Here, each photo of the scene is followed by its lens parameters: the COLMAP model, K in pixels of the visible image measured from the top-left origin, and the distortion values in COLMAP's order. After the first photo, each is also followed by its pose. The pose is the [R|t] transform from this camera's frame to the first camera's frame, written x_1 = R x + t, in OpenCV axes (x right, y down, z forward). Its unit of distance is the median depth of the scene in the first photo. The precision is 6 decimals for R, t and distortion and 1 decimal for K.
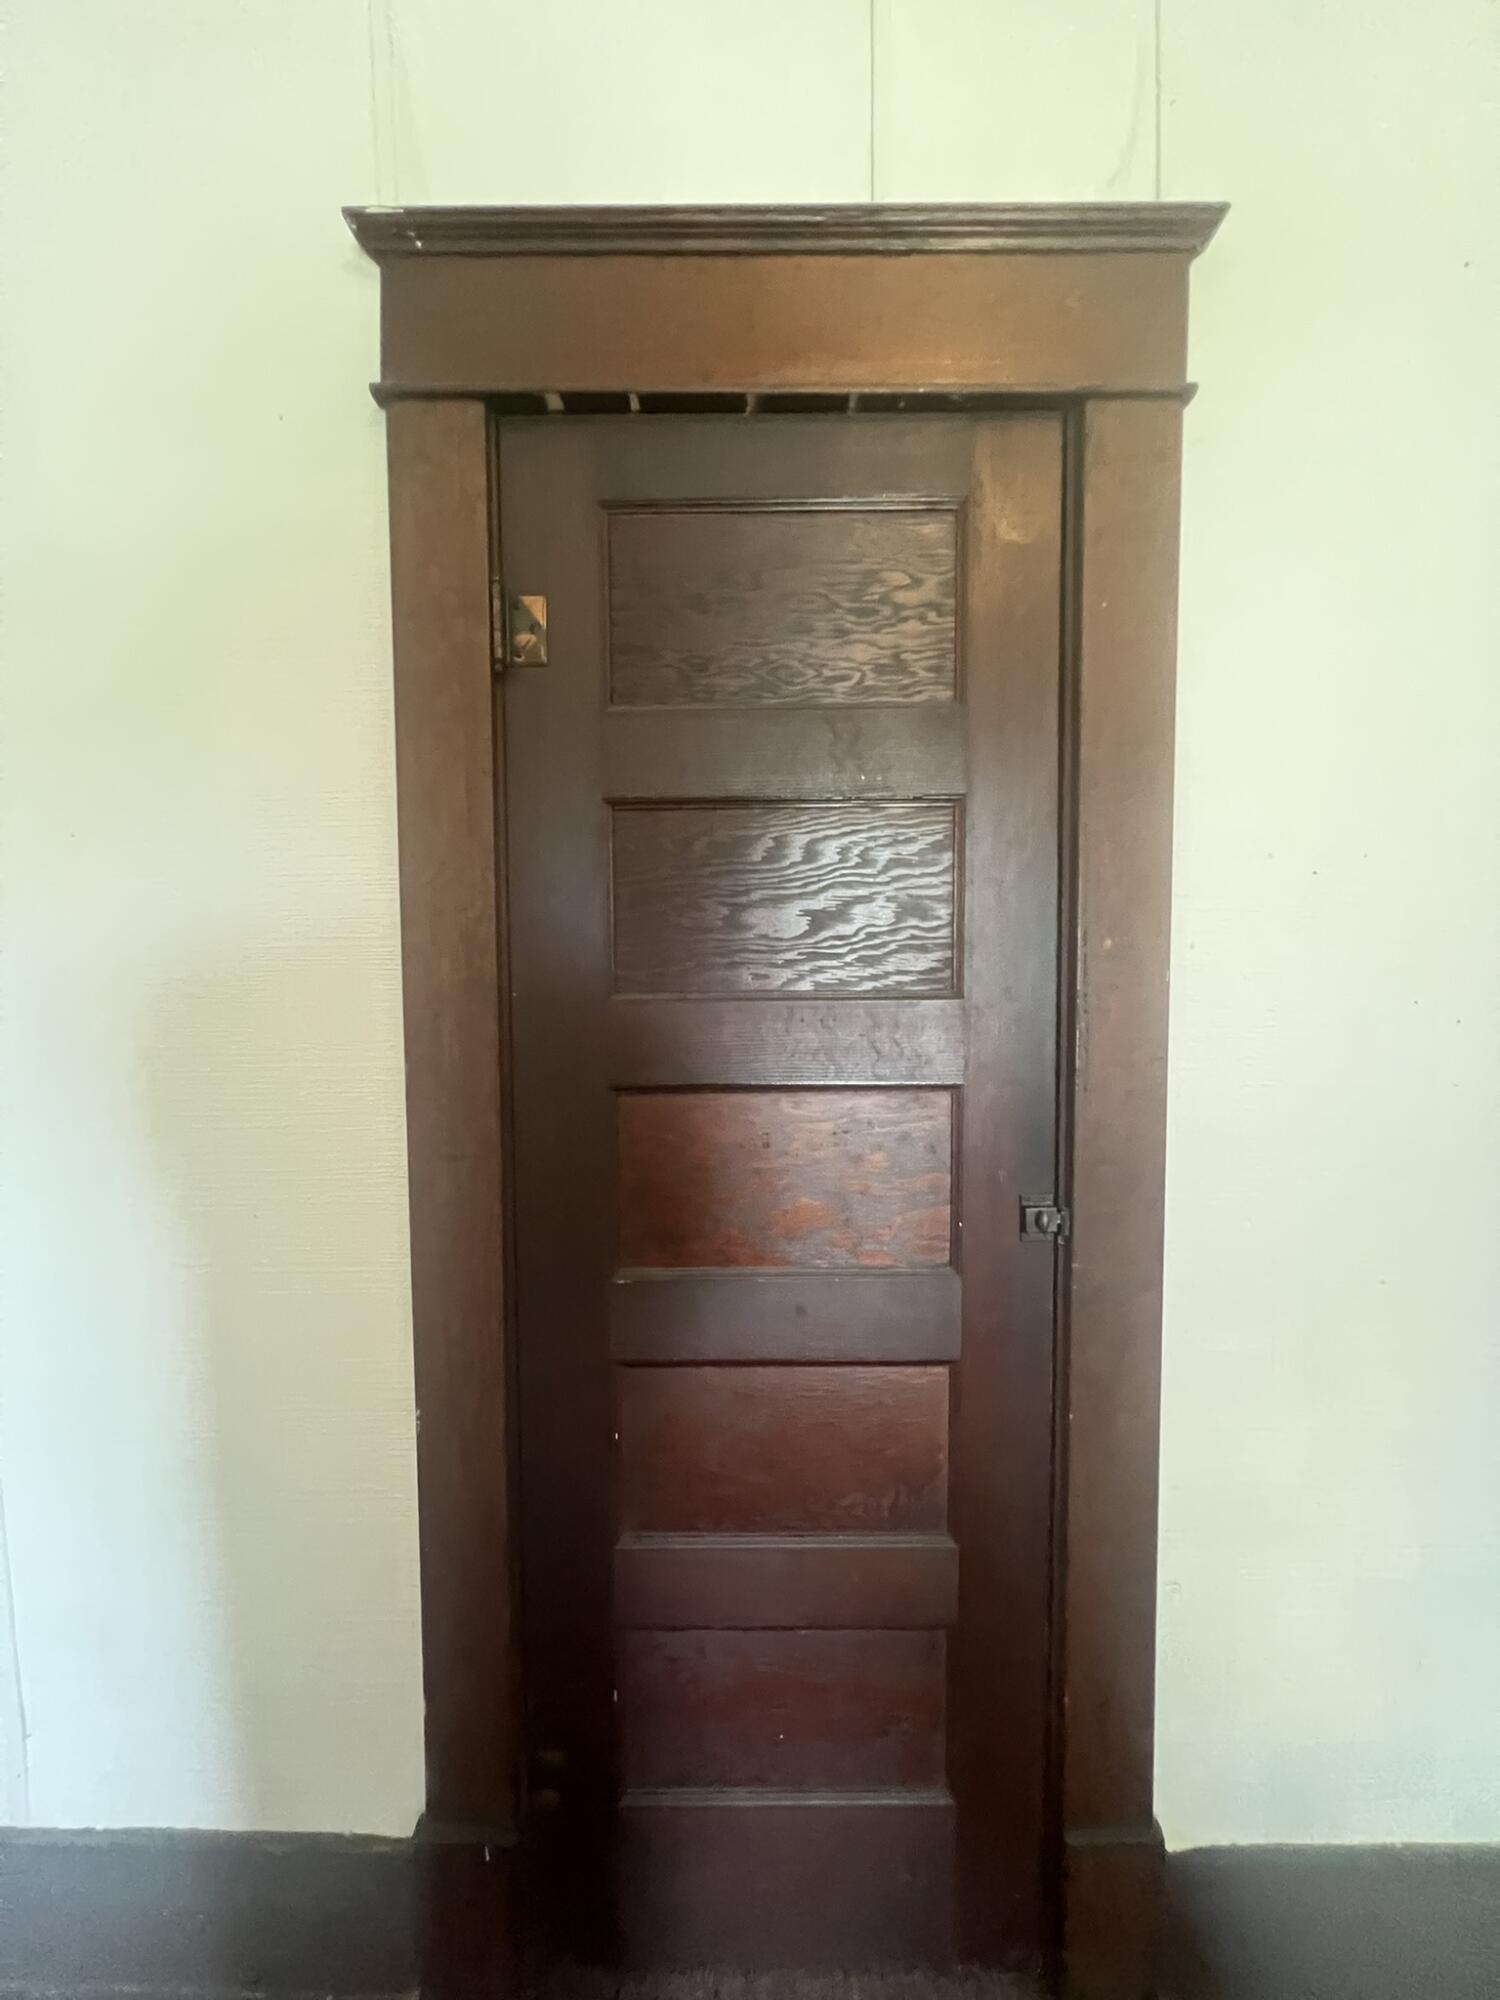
lens RADIAL K [[803.4, 0, 744.6], [0, 803.4, 998.7], [0, 0, 1]] dist [-0.002304, -0.000488]
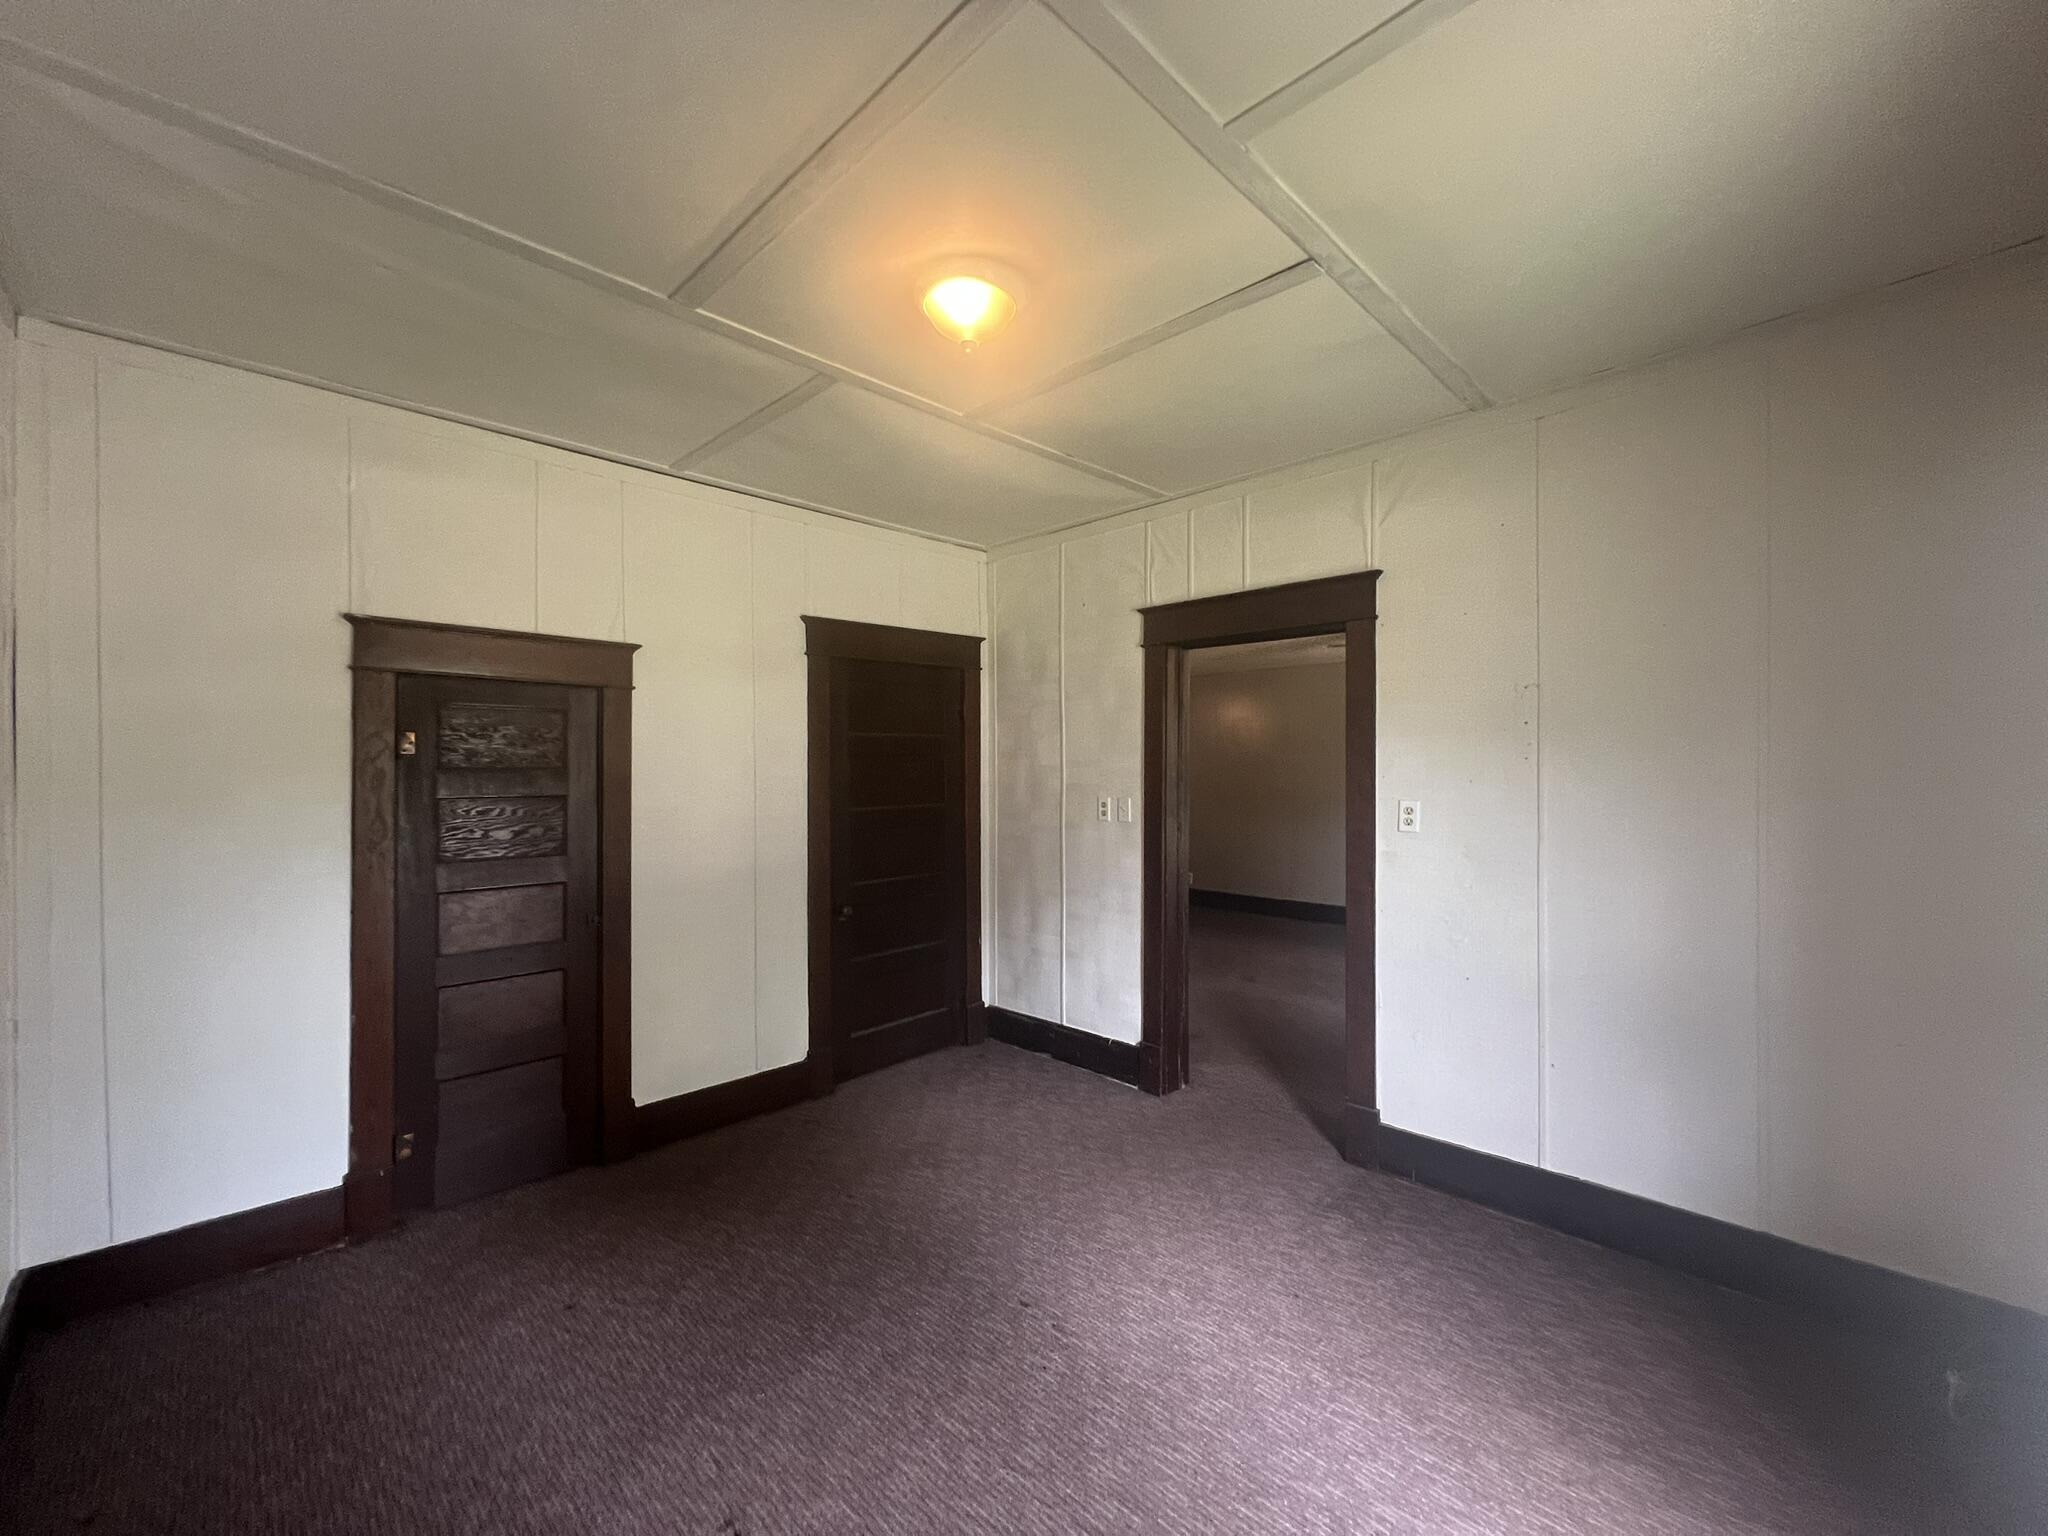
lens RADIAL K [[822.6, 0, 1026.4], [0, 822.6, 765.7], [0, 0, 1]] dist [-0.002304, -0.000488]
pose [[0.711025, 0.007088, 0.703131, -0.764934], [0.025650, 0.999022, -0.036009, -0.199123], [-0.702698, 0.043639, 0.710148, -2.749150]]
